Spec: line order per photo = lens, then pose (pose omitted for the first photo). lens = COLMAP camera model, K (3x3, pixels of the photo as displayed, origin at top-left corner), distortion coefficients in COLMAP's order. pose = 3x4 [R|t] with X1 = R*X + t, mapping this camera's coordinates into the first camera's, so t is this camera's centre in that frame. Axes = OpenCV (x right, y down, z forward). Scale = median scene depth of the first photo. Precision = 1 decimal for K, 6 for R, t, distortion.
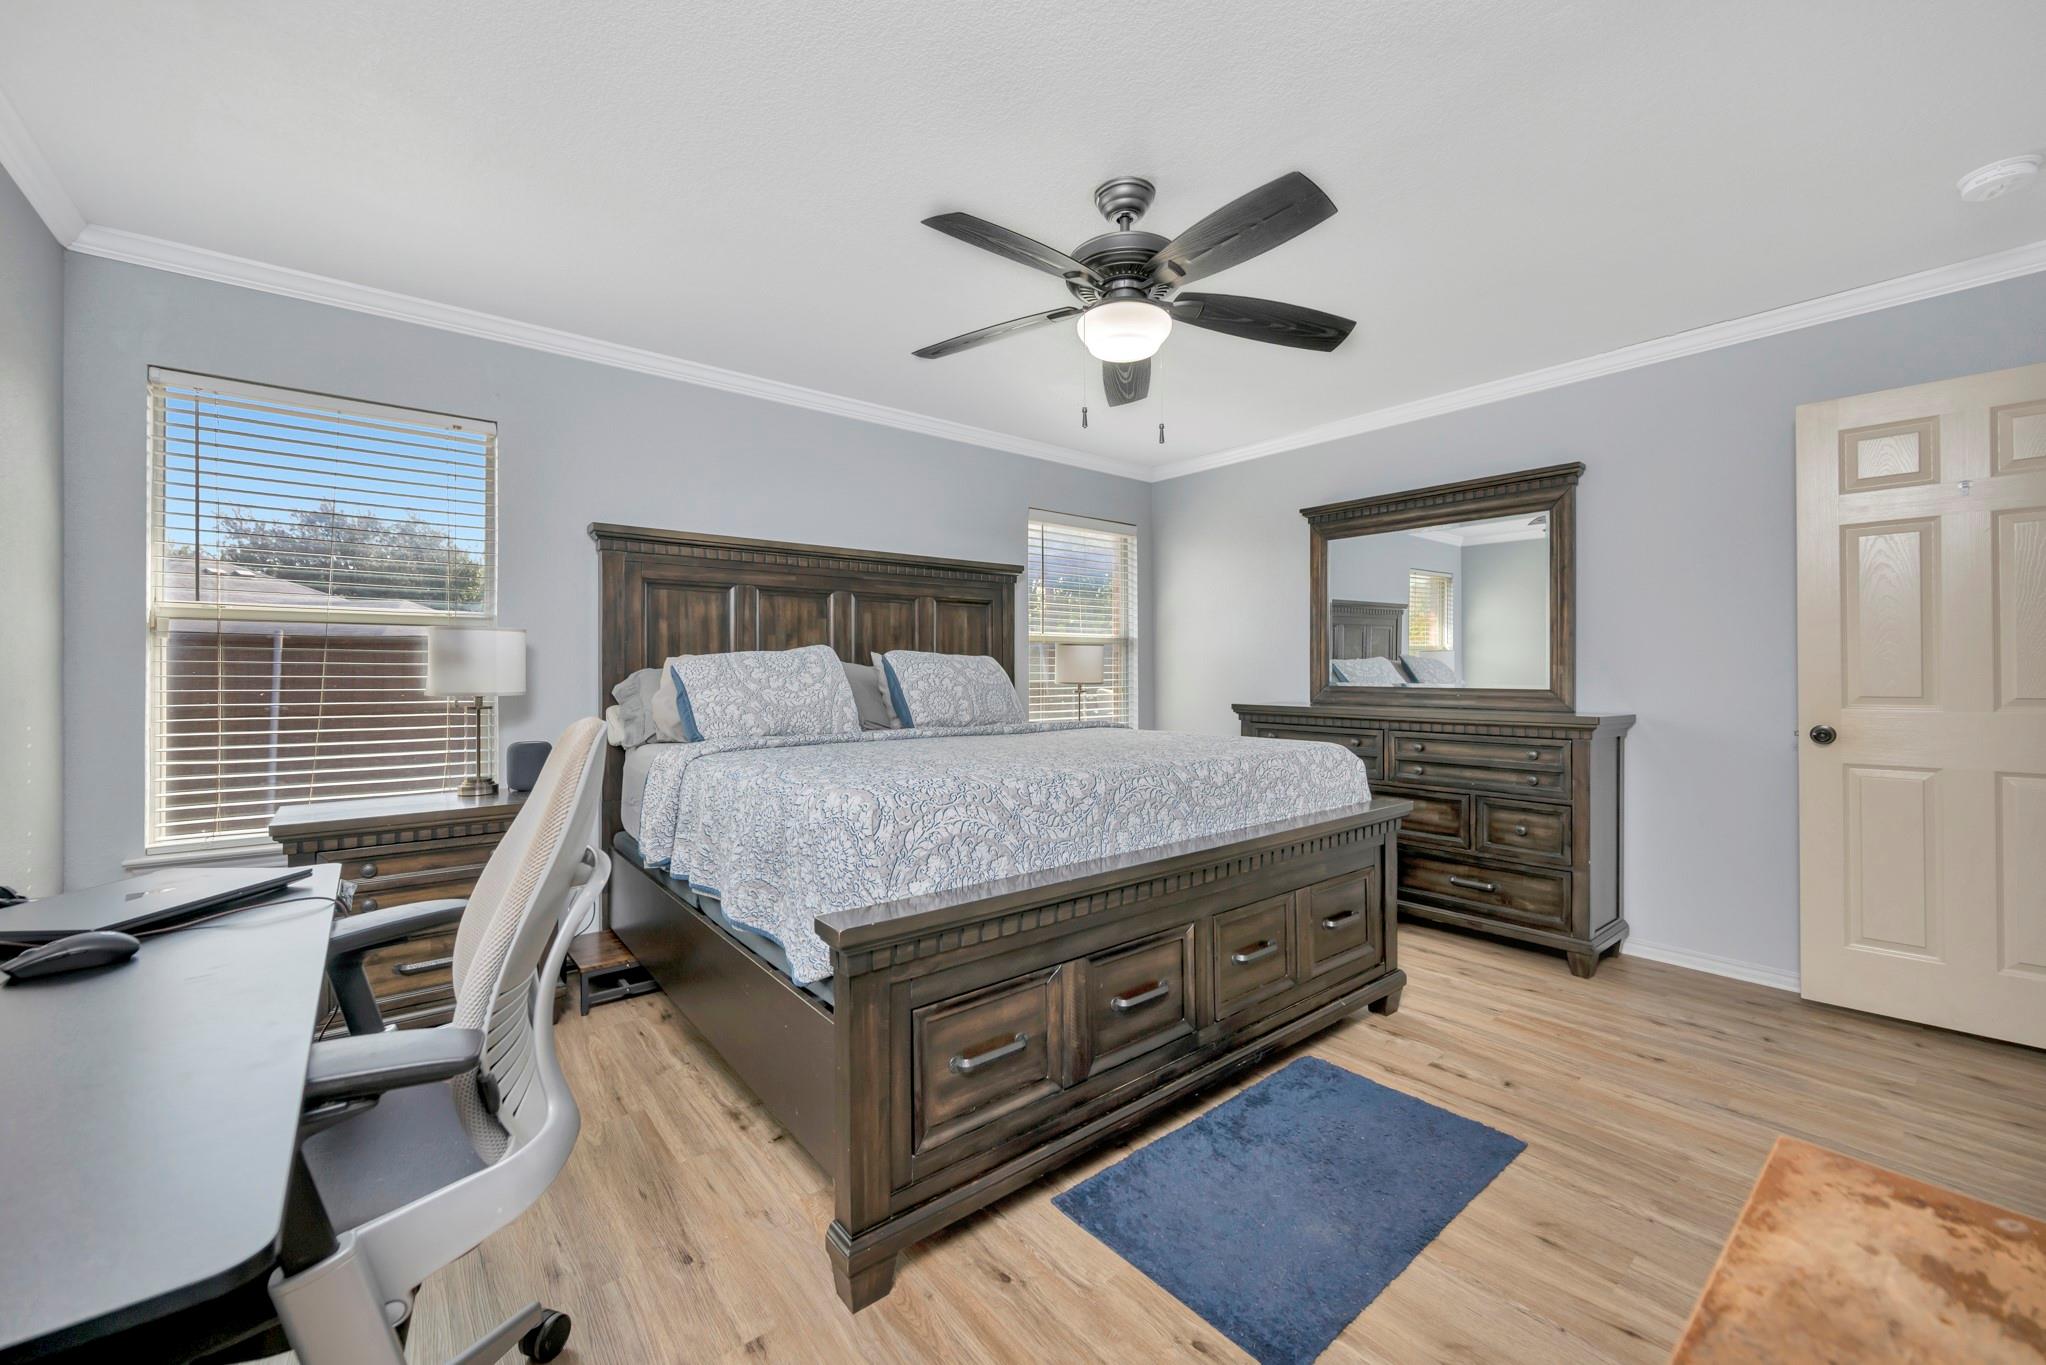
lens RADIAL K [[813.1, 0, 1028.1], [0, 813.1, 669.8], [0, 0, 1]] dist [-0.002027, -0.000402]
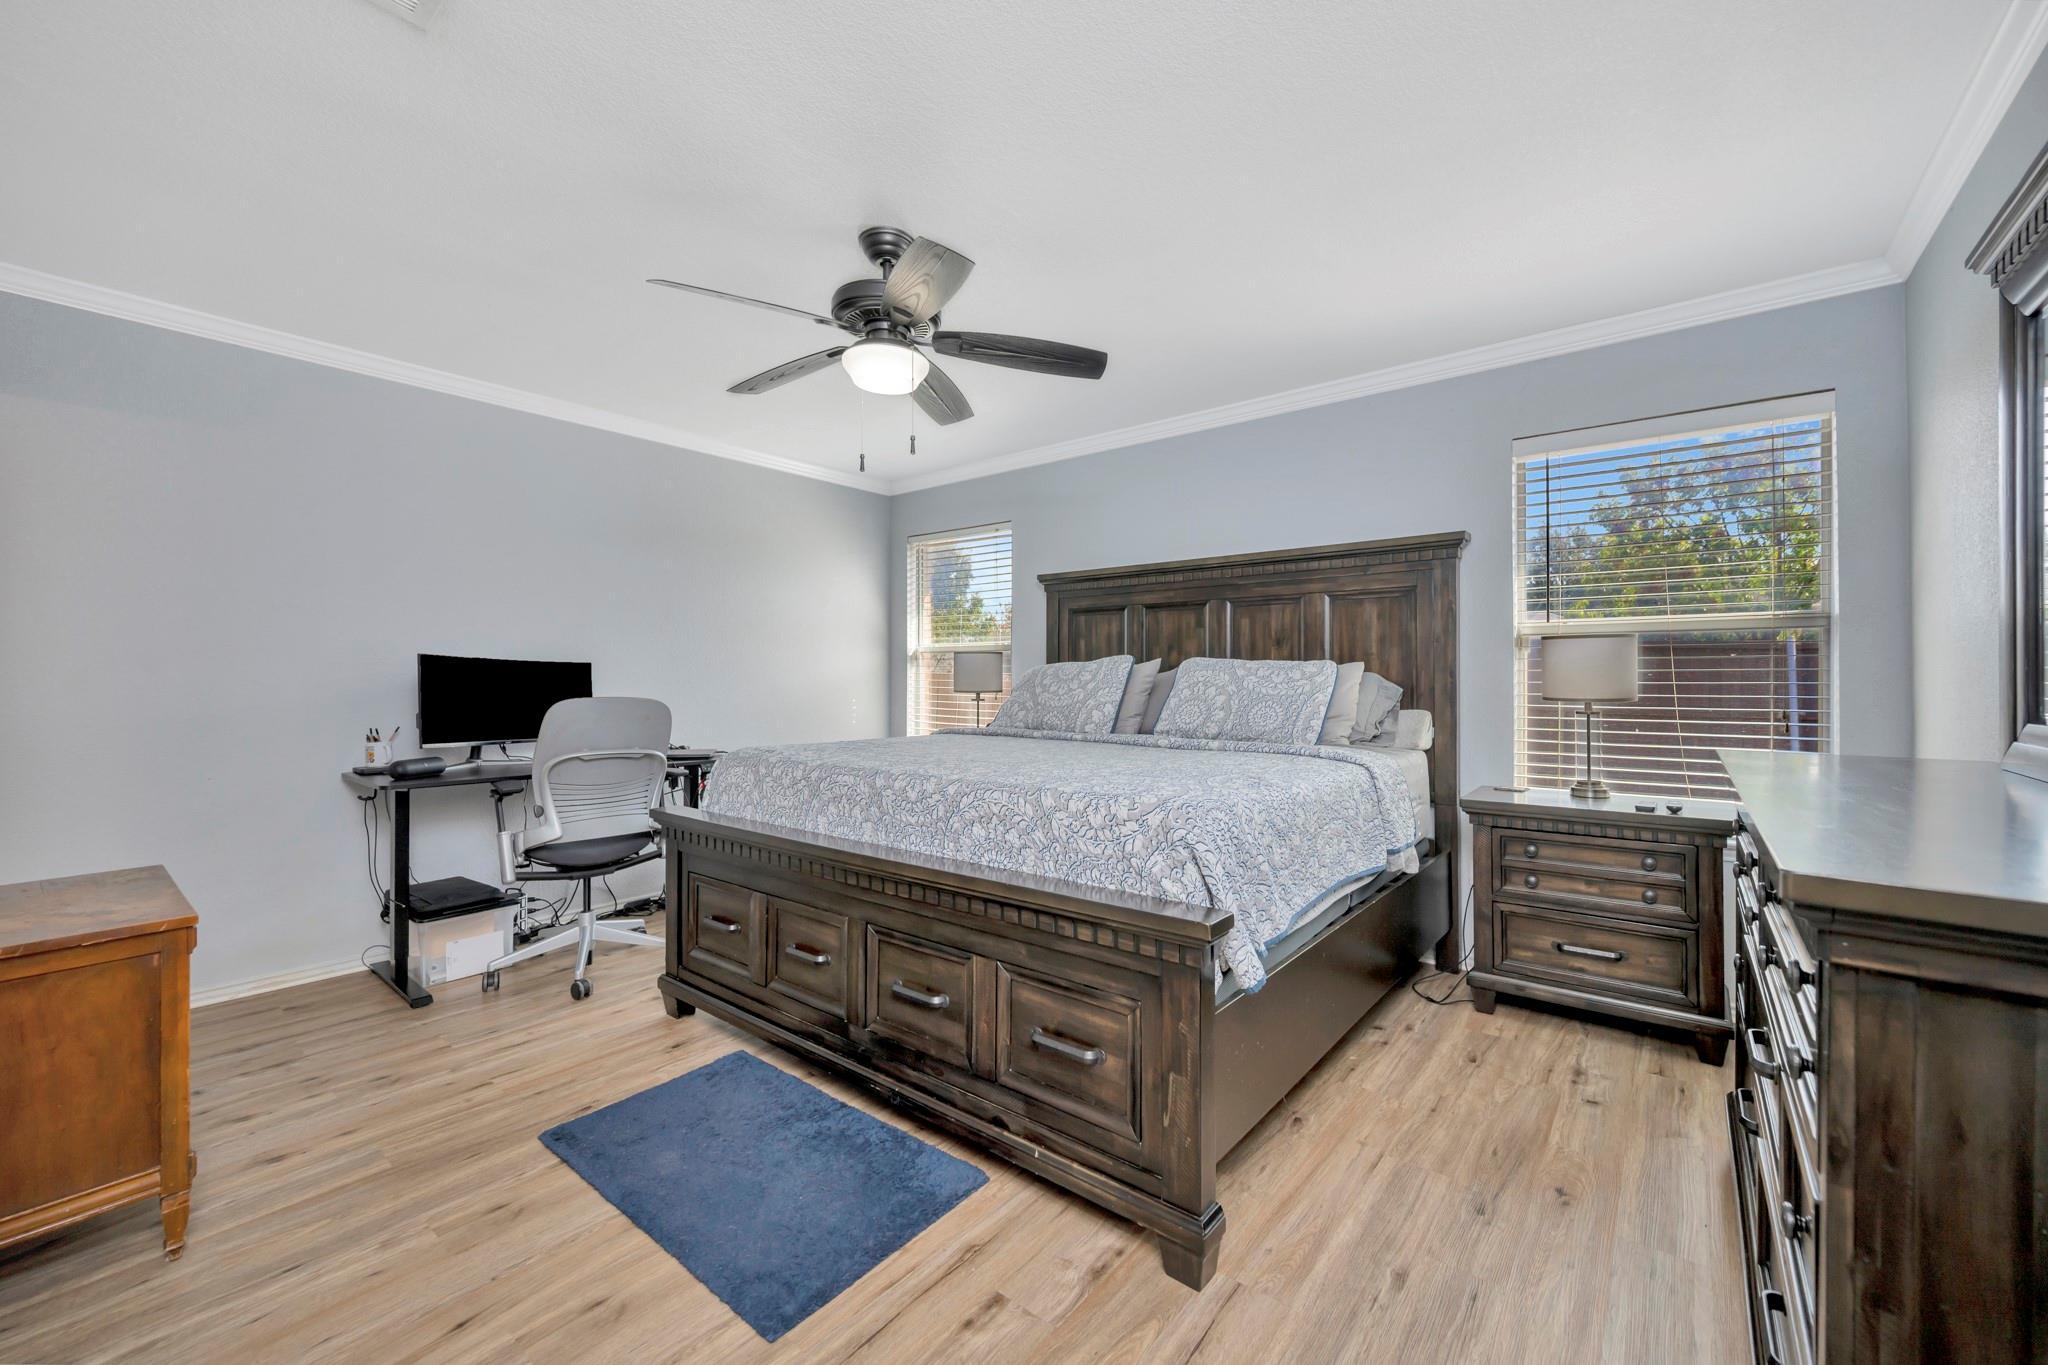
lens RADIAL K [[813.9, 0, 1029.1], [0, 813.9, 669.8], [0, 0, 1]] dist [-0.002027, -0.000402]
pose [[0.197119, -0.007008, -0.980354, 0.892296], [0.002086, 0.999975, -0.006728, -0.003294], [0.980377, -0.000719, 0.197129, 0.706022]]
